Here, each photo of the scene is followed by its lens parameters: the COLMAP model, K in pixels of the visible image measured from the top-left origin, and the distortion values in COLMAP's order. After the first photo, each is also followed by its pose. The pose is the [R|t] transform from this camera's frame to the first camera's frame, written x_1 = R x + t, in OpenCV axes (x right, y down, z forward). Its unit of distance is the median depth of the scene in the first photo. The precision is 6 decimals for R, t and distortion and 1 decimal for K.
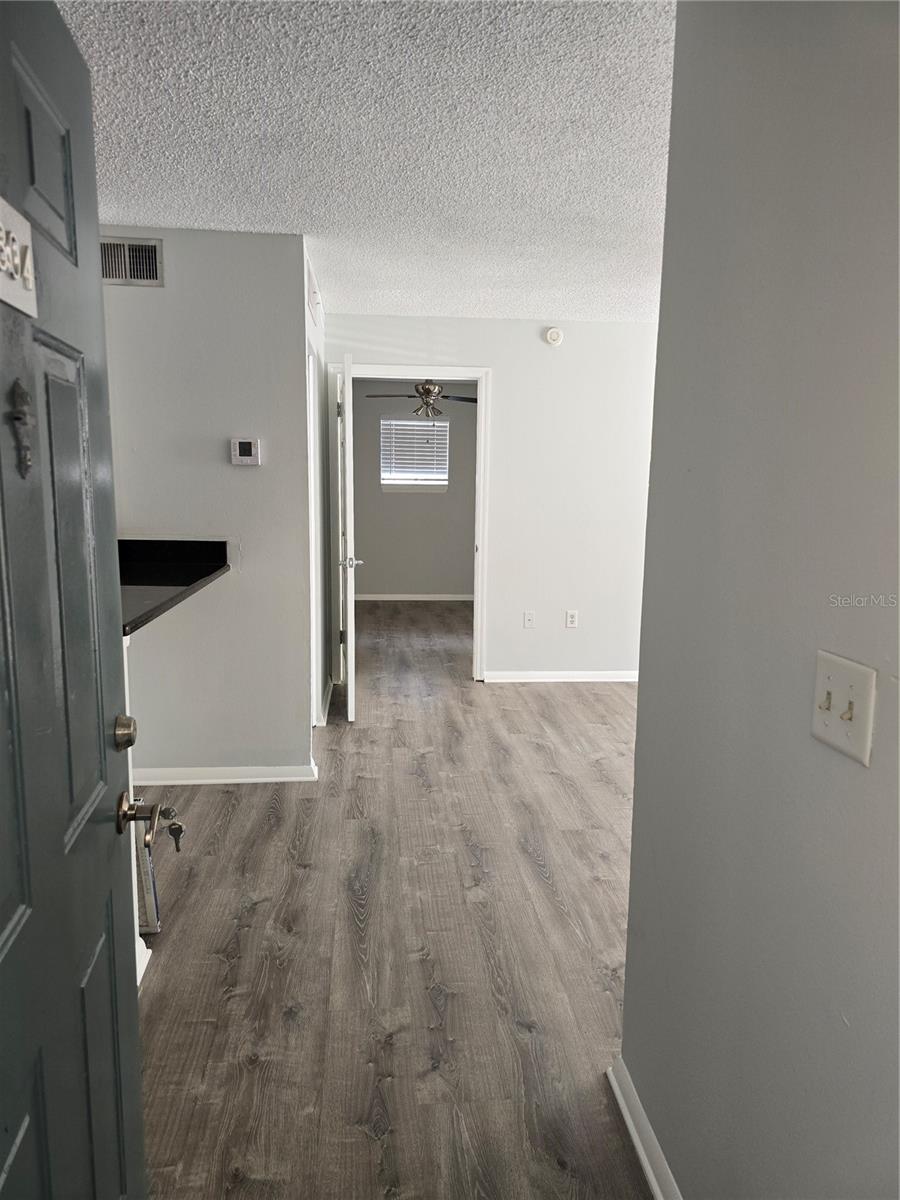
lens RADIAL K [[801.9, 0, 450.0], [0, 801.9, 600.0], [0, 0, 1]] dist [0.002218, -0.002244]
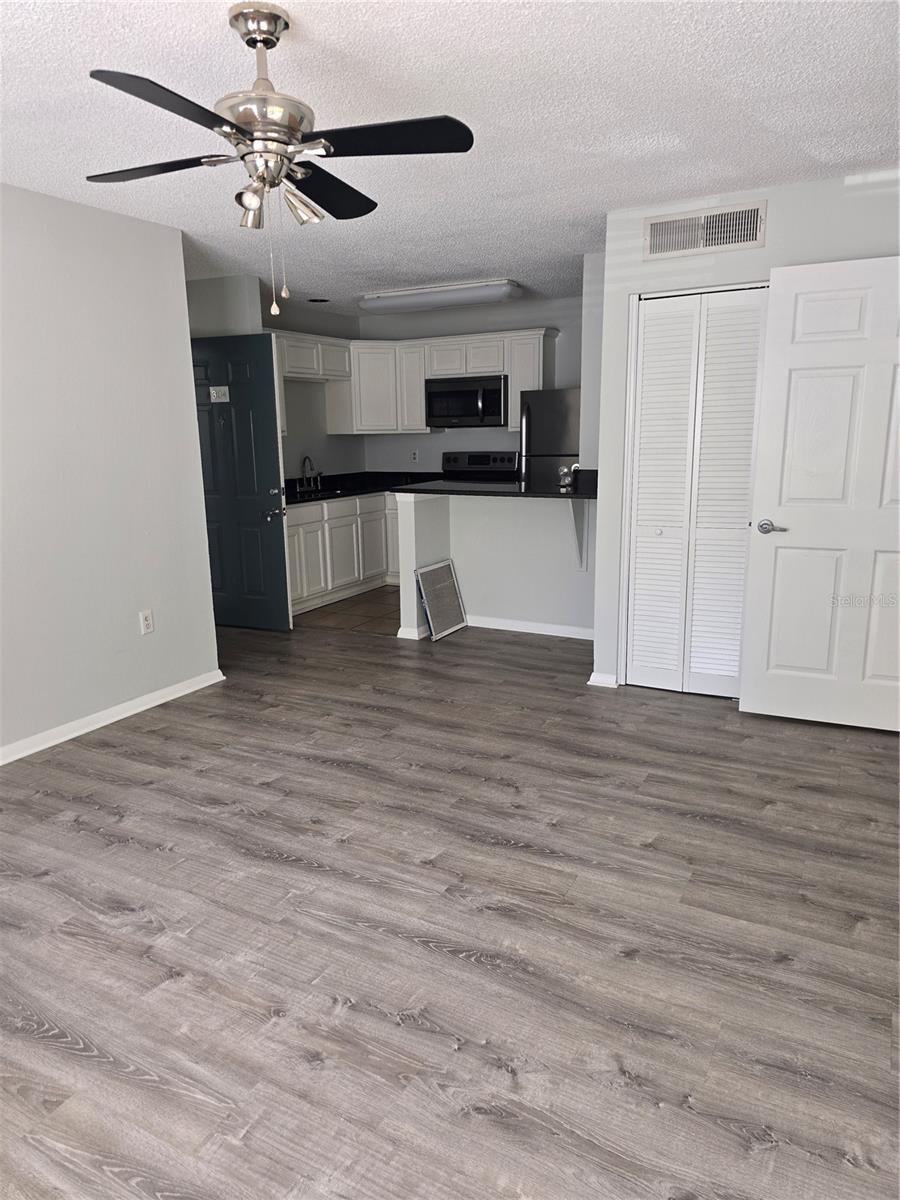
lens RADIAL K [[801.9, 0, 450.0], [0, 801.9, 600.0], [0, 0, 1]] dist [0.002218, -0.002244]
pose [[-0.564622, 0.163703, -0.808952, 0.783972], [-0.123166, 0.952446, 0.278707, -0.176715], [0.816108, 0.256999, -0.517609, 1.240437]]
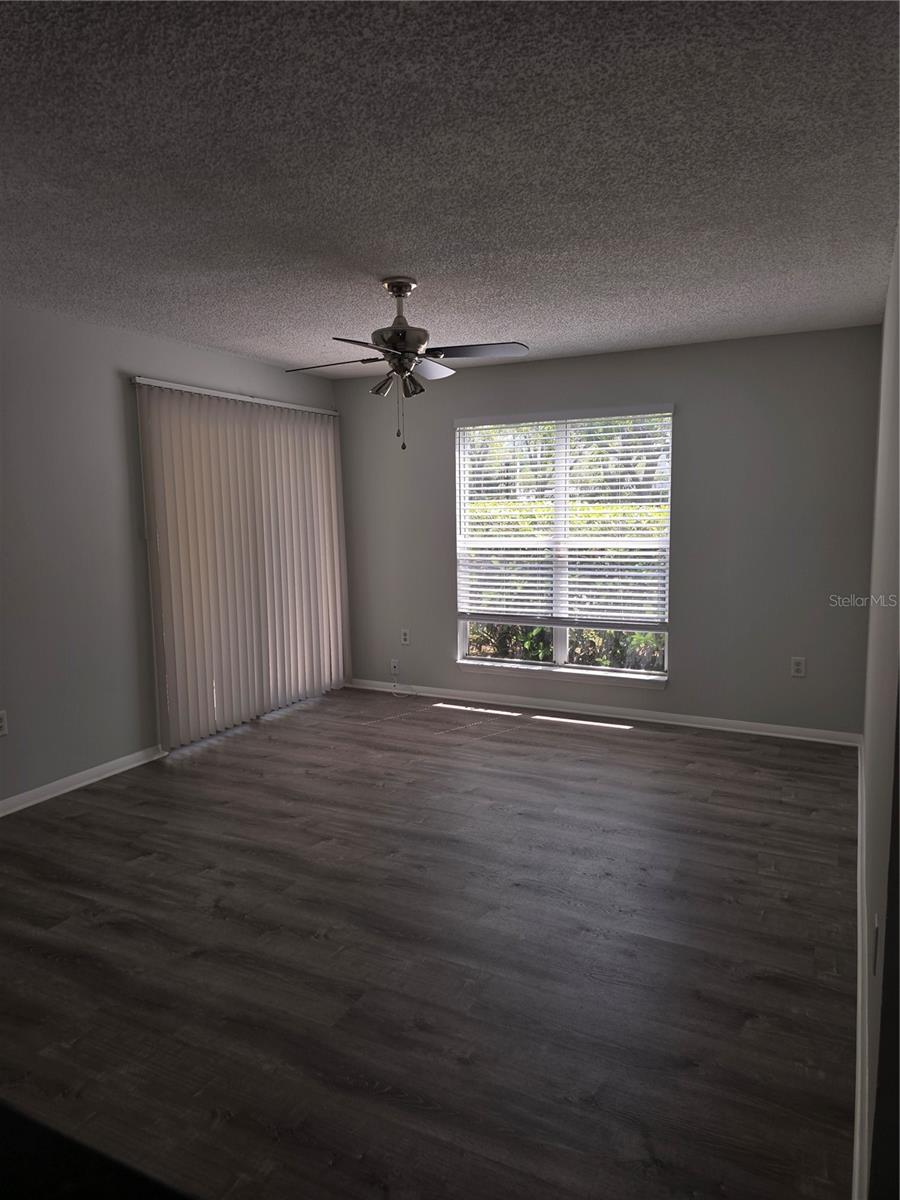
lens RADIAL K [[801.9, 0, 450.0], [0, 801.9, 600.0], [0, 0, 1]] dist [0.002218, -0.002244]
pose [[0.537470, -0.132432, 0.832819, -0.258568], [0.157222, 0.986012, 0.055328, -0.077505], [-0.828497, 0.101200, 0.550774, 0.374695]]
